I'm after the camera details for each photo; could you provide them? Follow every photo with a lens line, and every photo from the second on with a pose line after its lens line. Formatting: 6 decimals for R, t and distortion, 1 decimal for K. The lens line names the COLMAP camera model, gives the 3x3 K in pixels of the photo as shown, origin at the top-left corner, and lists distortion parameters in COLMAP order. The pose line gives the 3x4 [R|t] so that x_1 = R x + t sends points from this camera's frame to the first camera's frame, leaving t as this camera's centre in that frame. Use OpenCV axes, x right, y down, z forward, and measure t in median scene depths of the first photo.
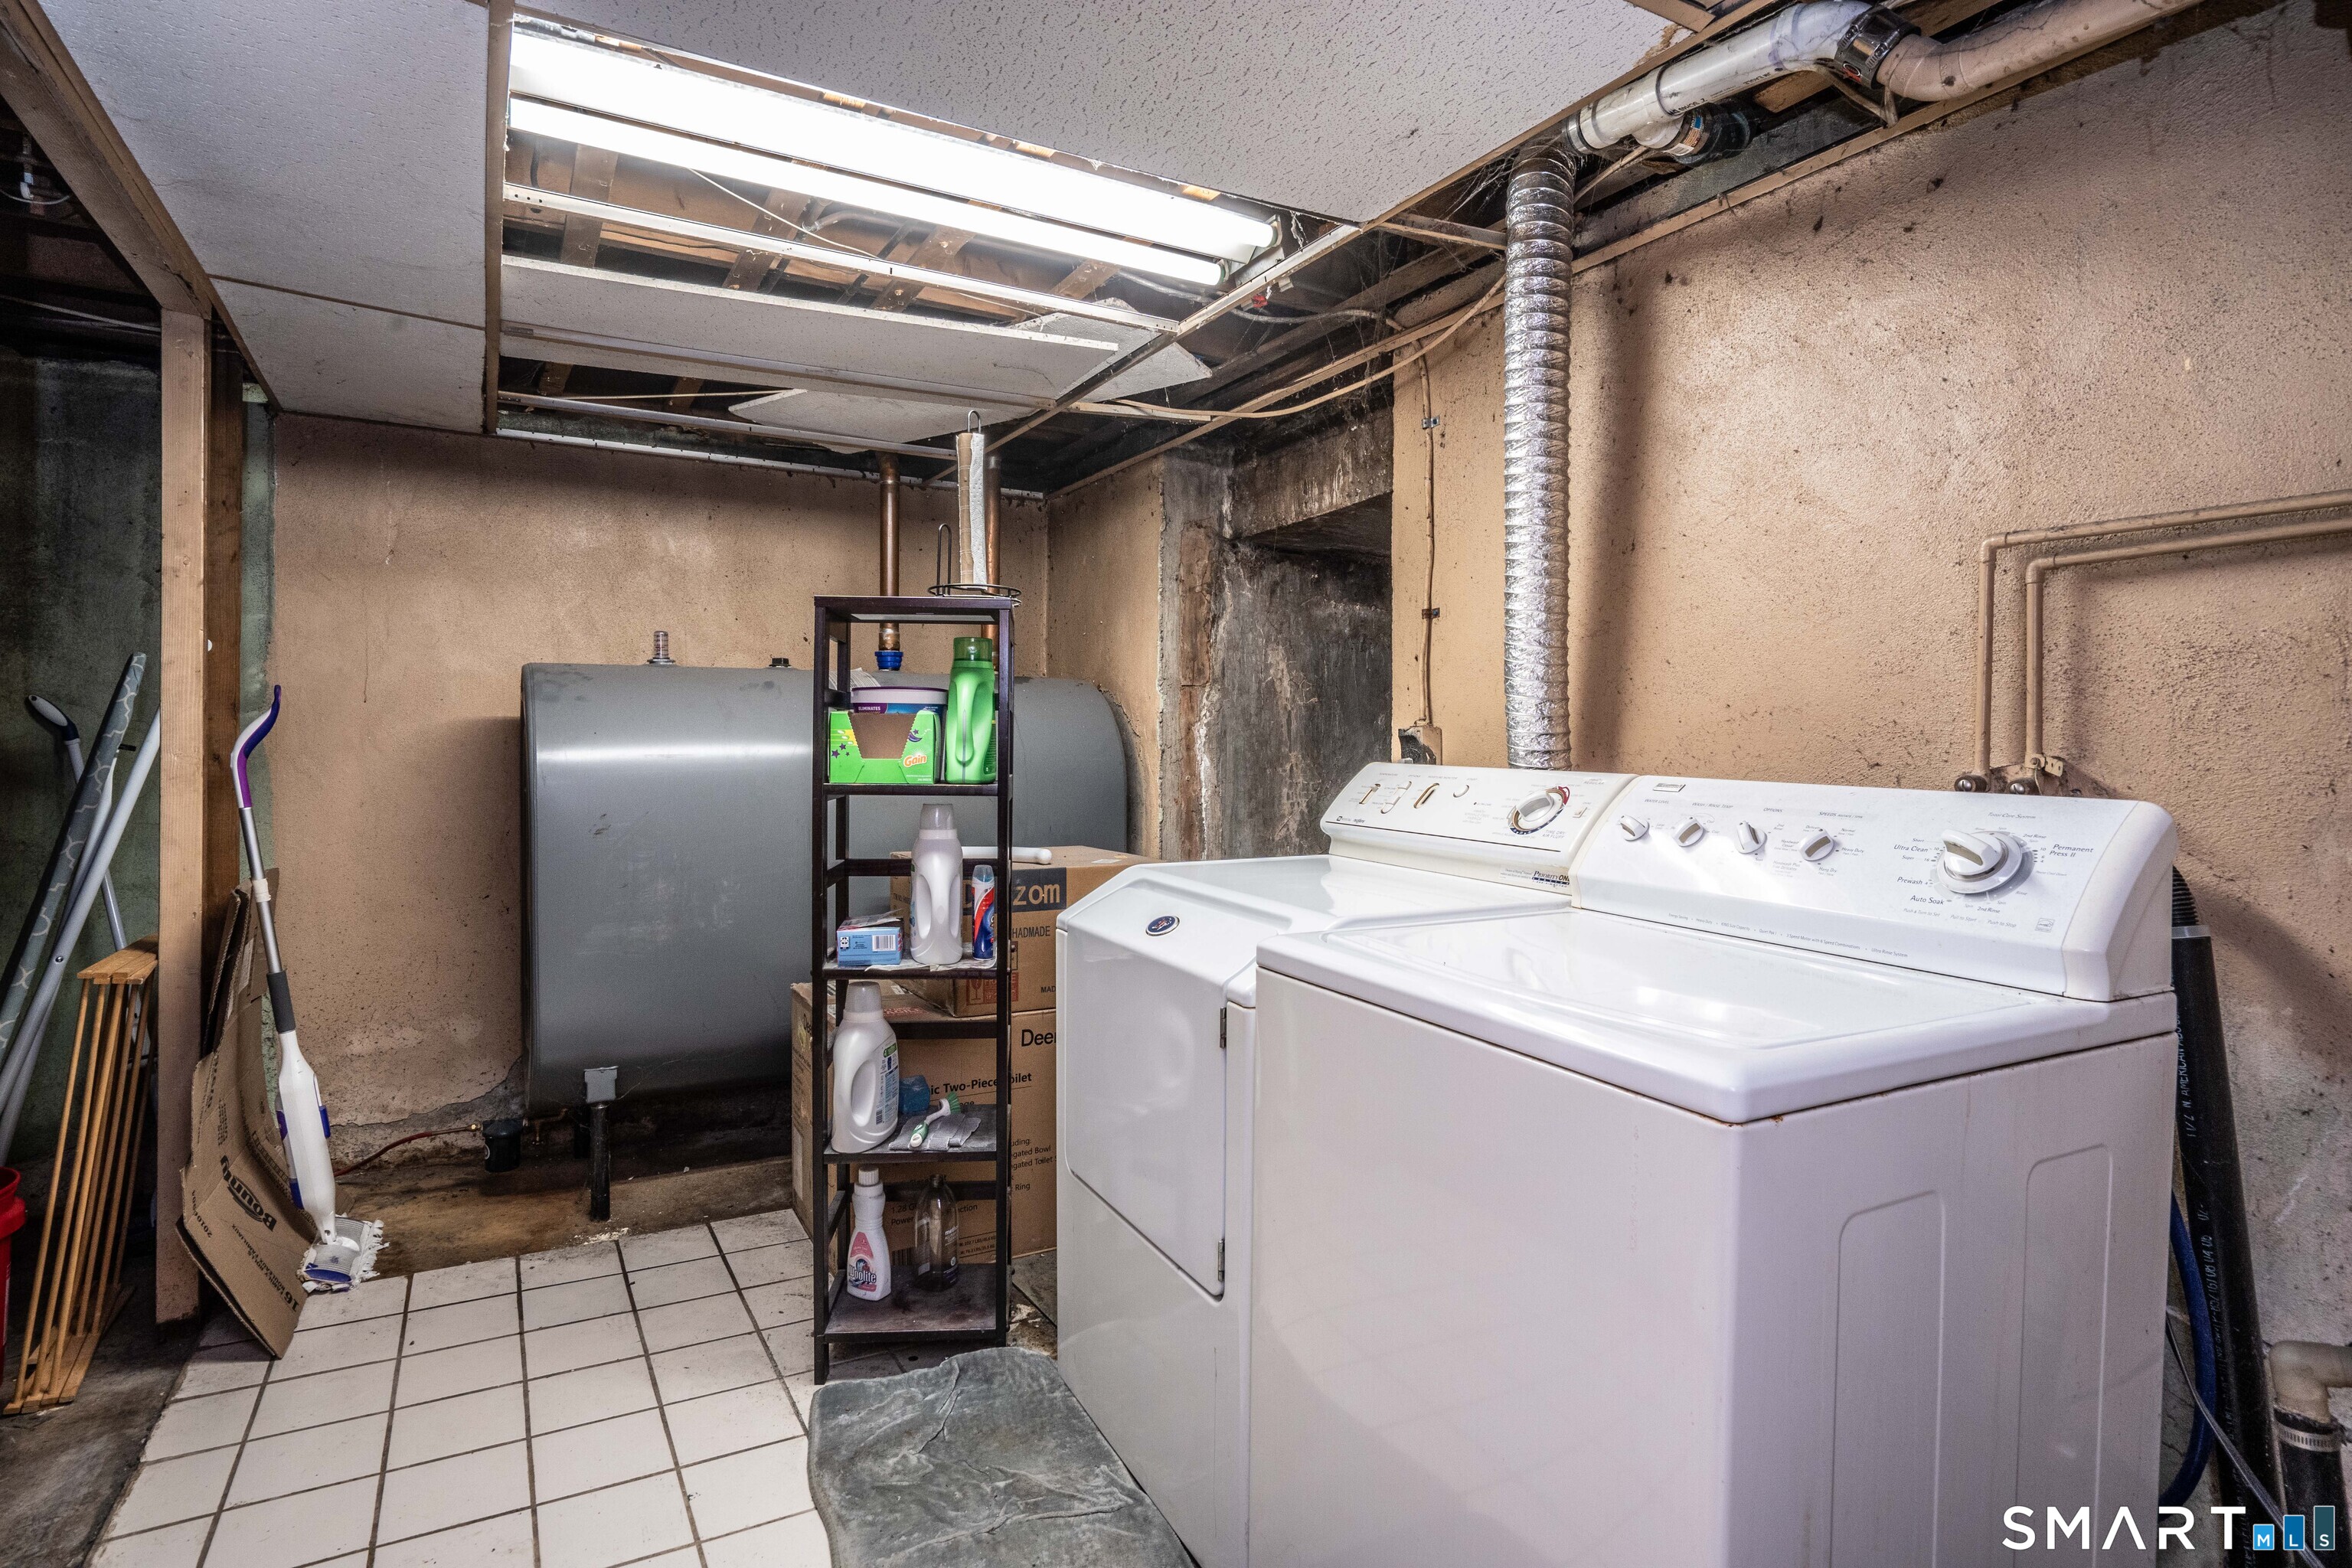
lens RADIAL K [[1223.8, 0, 1176.0], [0, 1223.8, 784.0], [0, 0, 1]] dist [-0.064462, 0.000124]
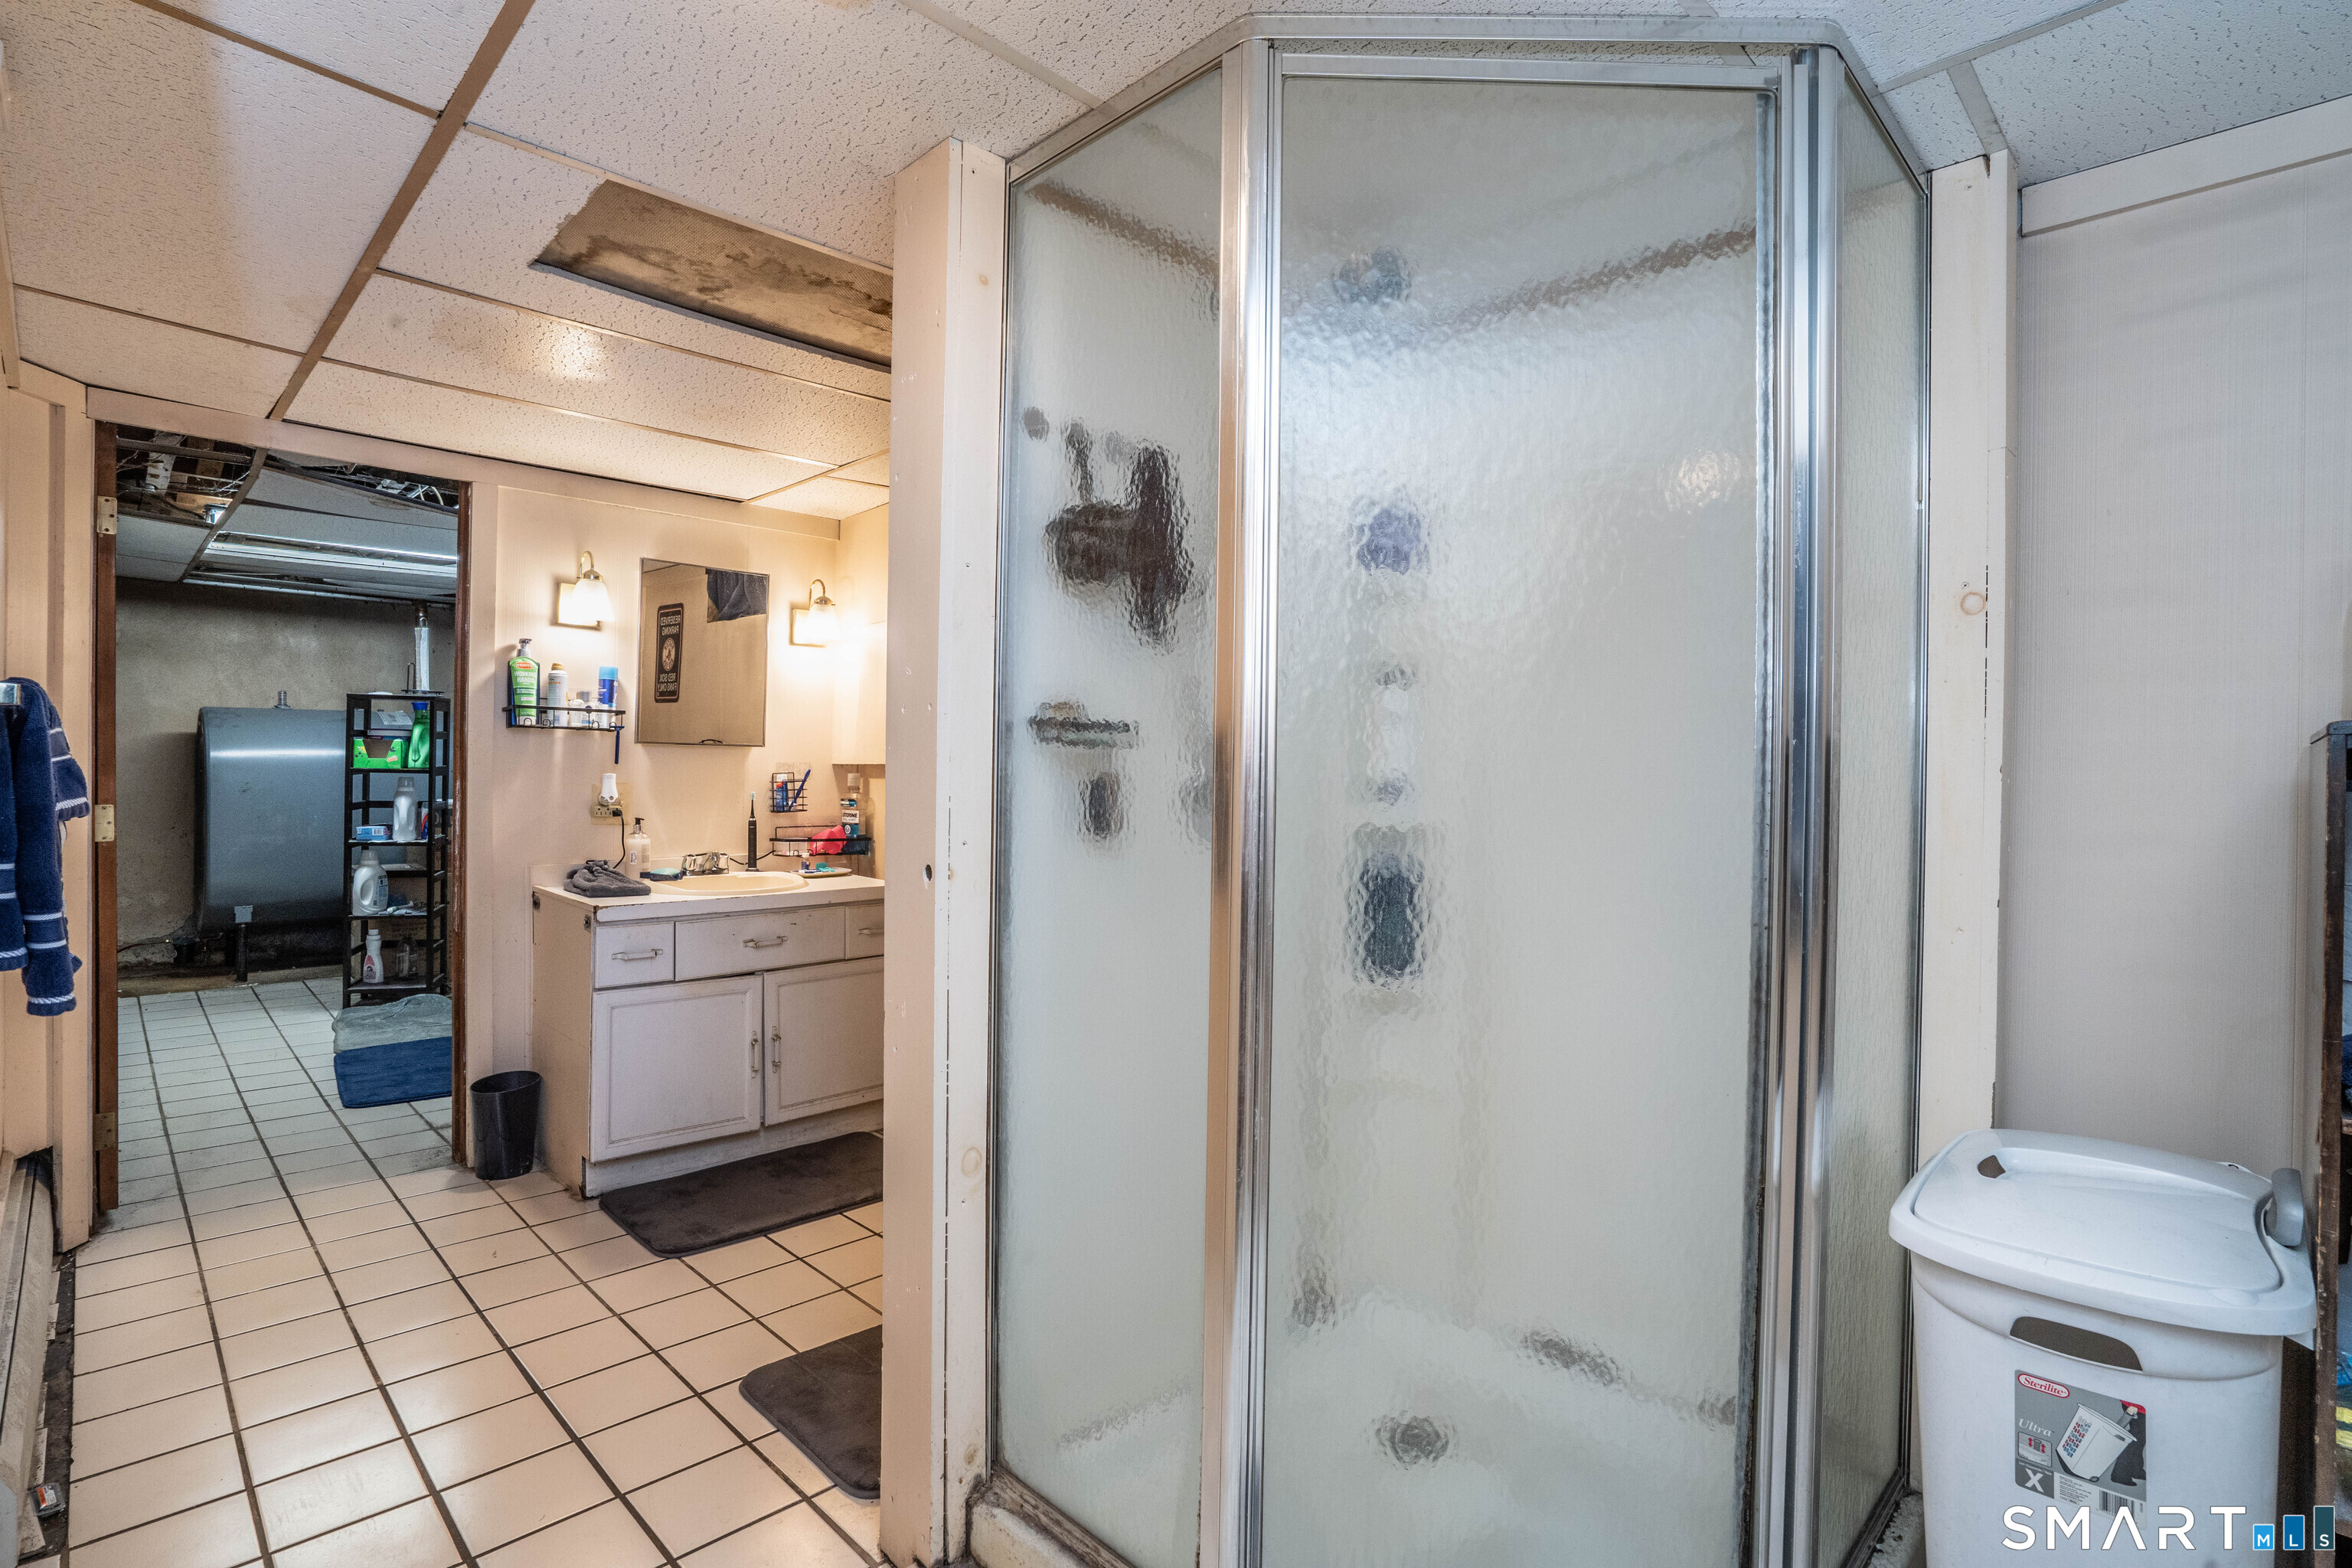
lens RADIAL K [[1105.3, 0, 1170.2], [0, 1105.3, 772.3], [0, 0, 1]] dist [-0.029914, -0.000122]
pose [[0.964913, 0.008791, 0.262424, 0.692729], [-0.007543, 0.999955, -0.005764, 0.007456], [-0.262463, 0.003582, 0.964936, -1.475858]]
